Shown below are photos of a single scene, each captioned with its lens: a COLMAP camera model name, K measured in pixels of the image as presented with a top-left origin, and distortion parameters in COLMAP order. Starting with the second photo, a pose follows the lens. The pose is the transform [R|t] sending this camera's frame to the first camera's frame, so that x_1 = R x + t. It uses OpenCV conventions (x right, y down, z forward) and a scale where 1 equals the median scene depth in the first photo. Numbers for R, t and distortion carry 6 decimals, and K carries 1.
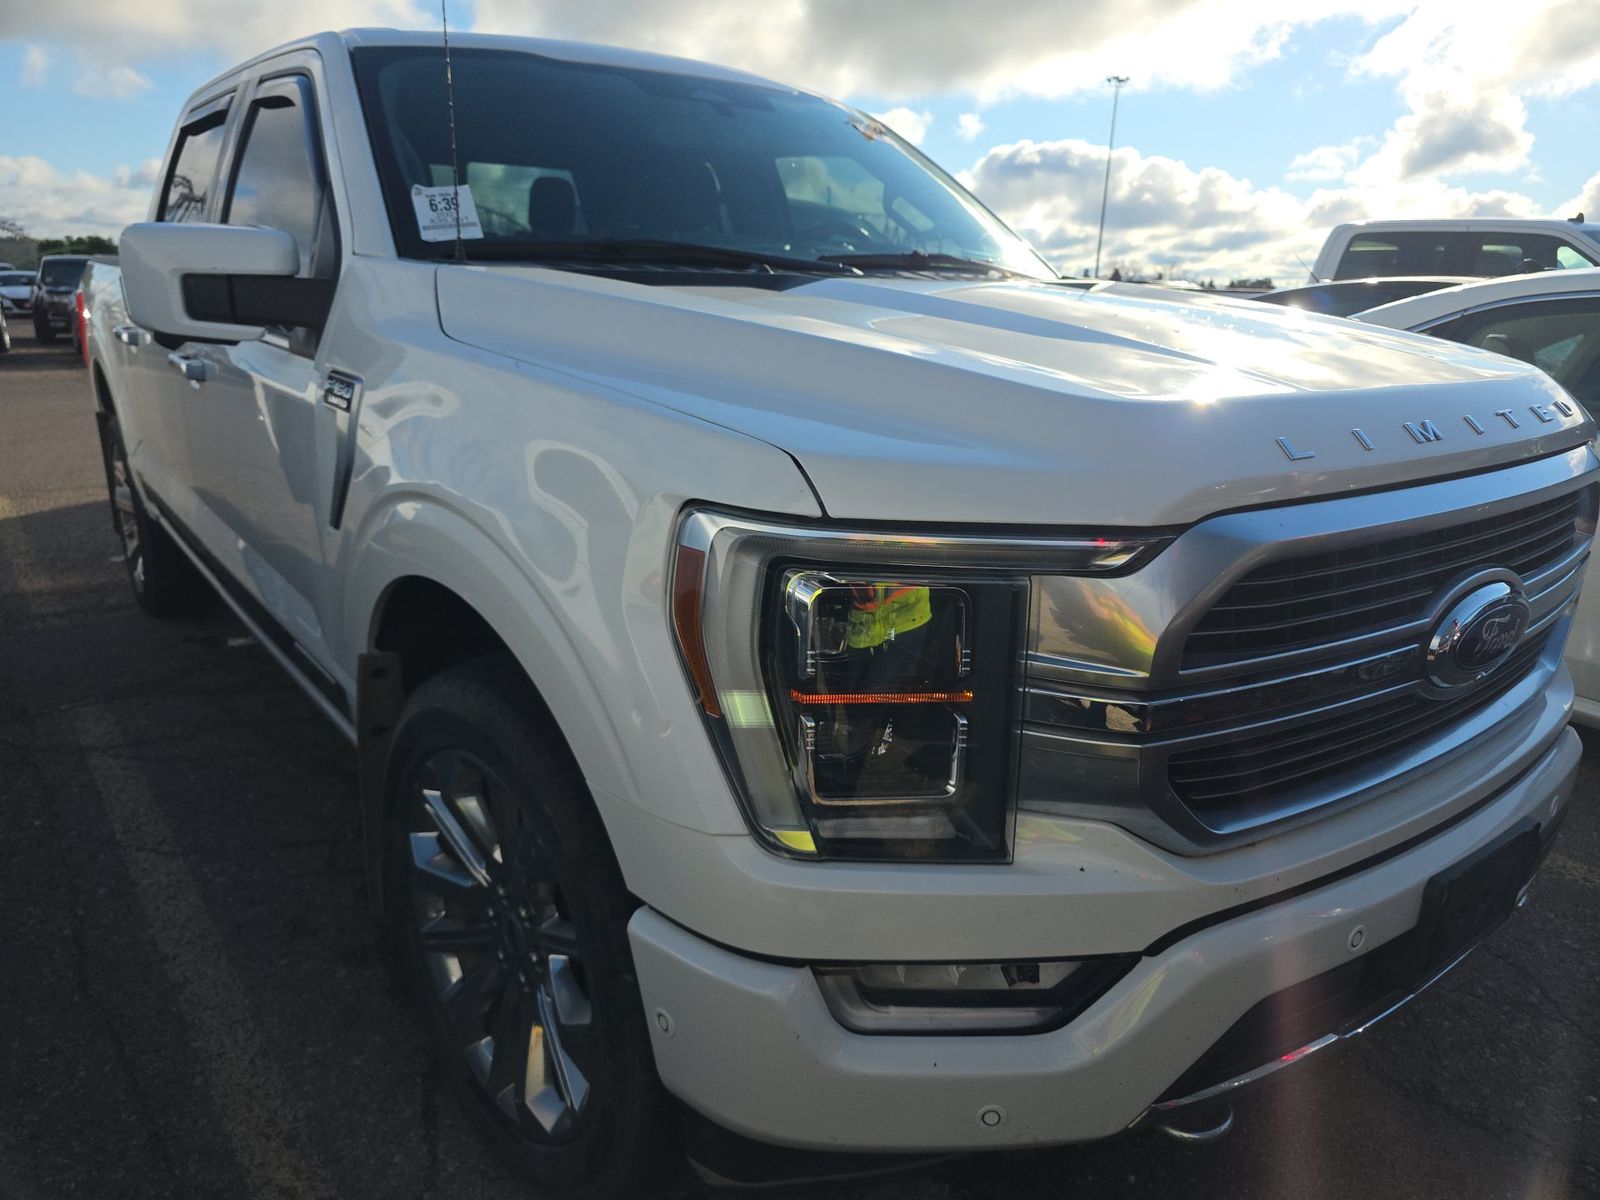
lens RADIAL K [[1075.6, 0, 815.6], [0, 1075.6, 602.5], [0, 0, 1]] dist [0.050247, -0.047313]
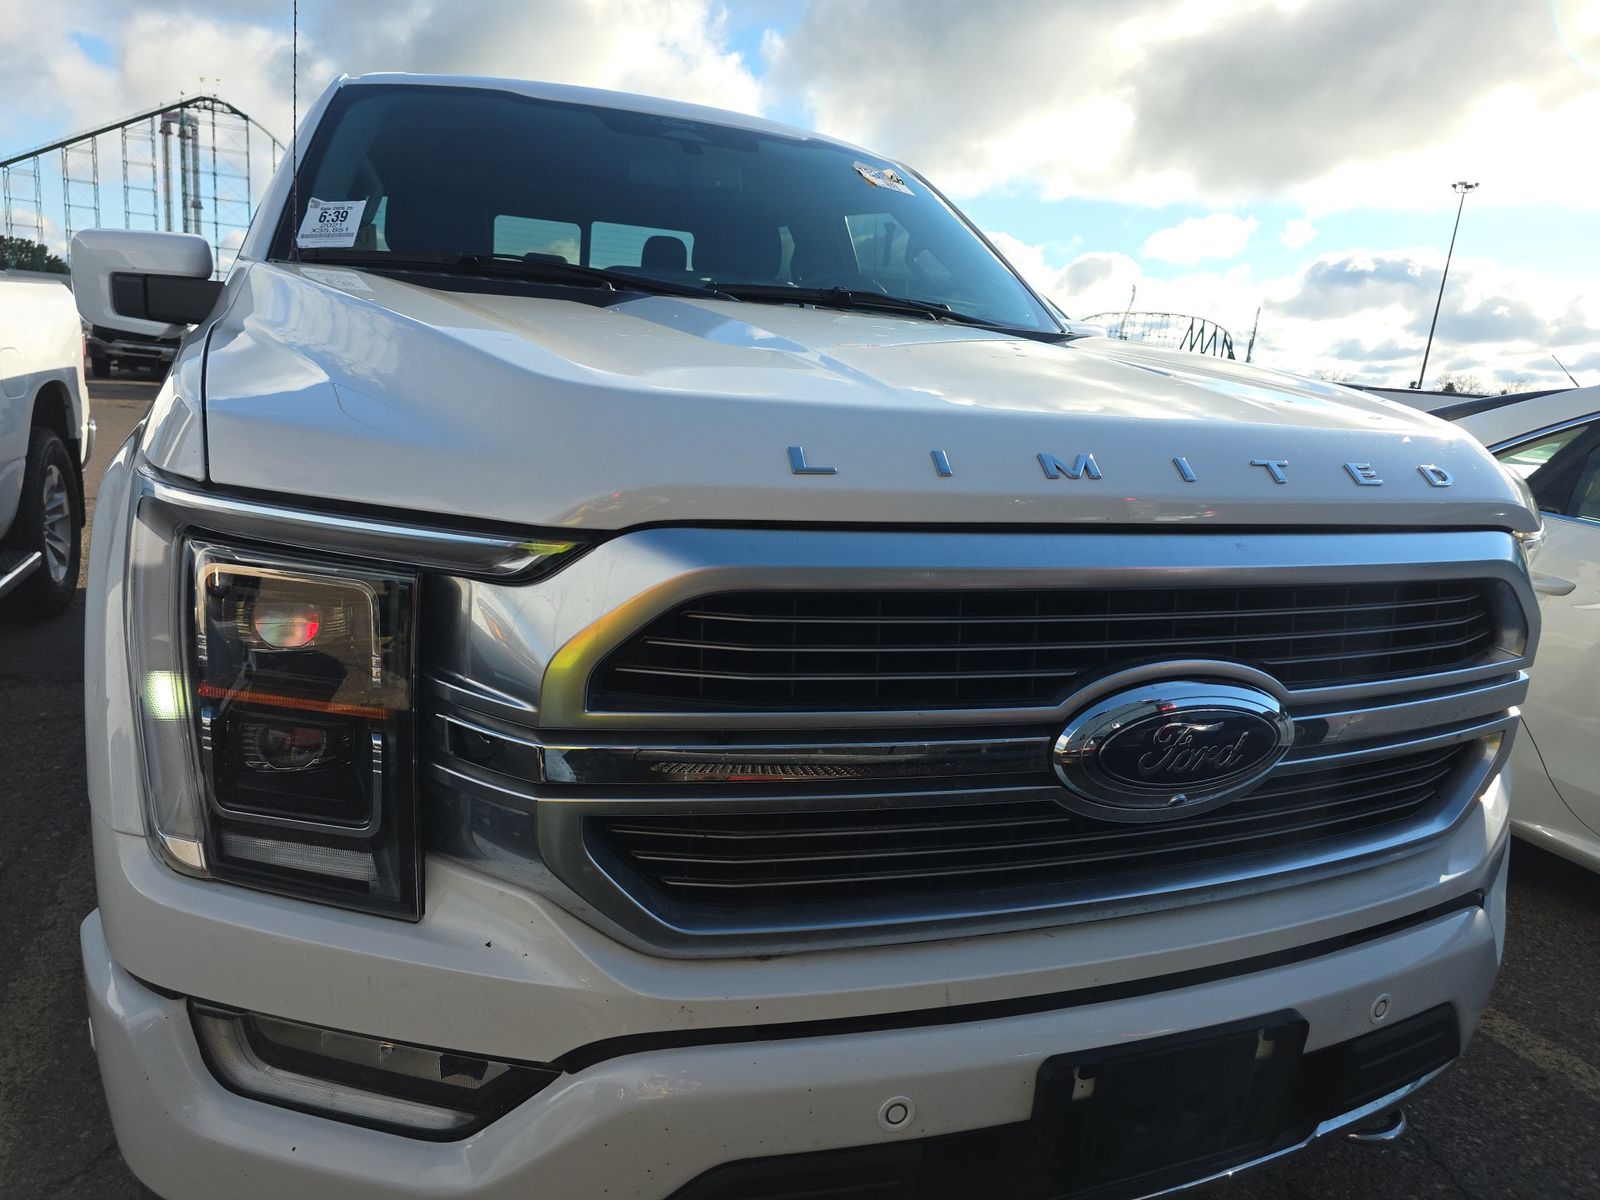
lens RADIAL K [[1075.6, 0, 796.3], [0, 1075.6, 593.9], [0, 0, 1]] dist [0.050247, -0.047313]
pose [[0.962340, 0.102363, -0.251839, 0.620424], [-0.123726, 0.989811, -0.070468, 0.013630], [0.242060, 0.098974, 0.965200, 0.231817]]
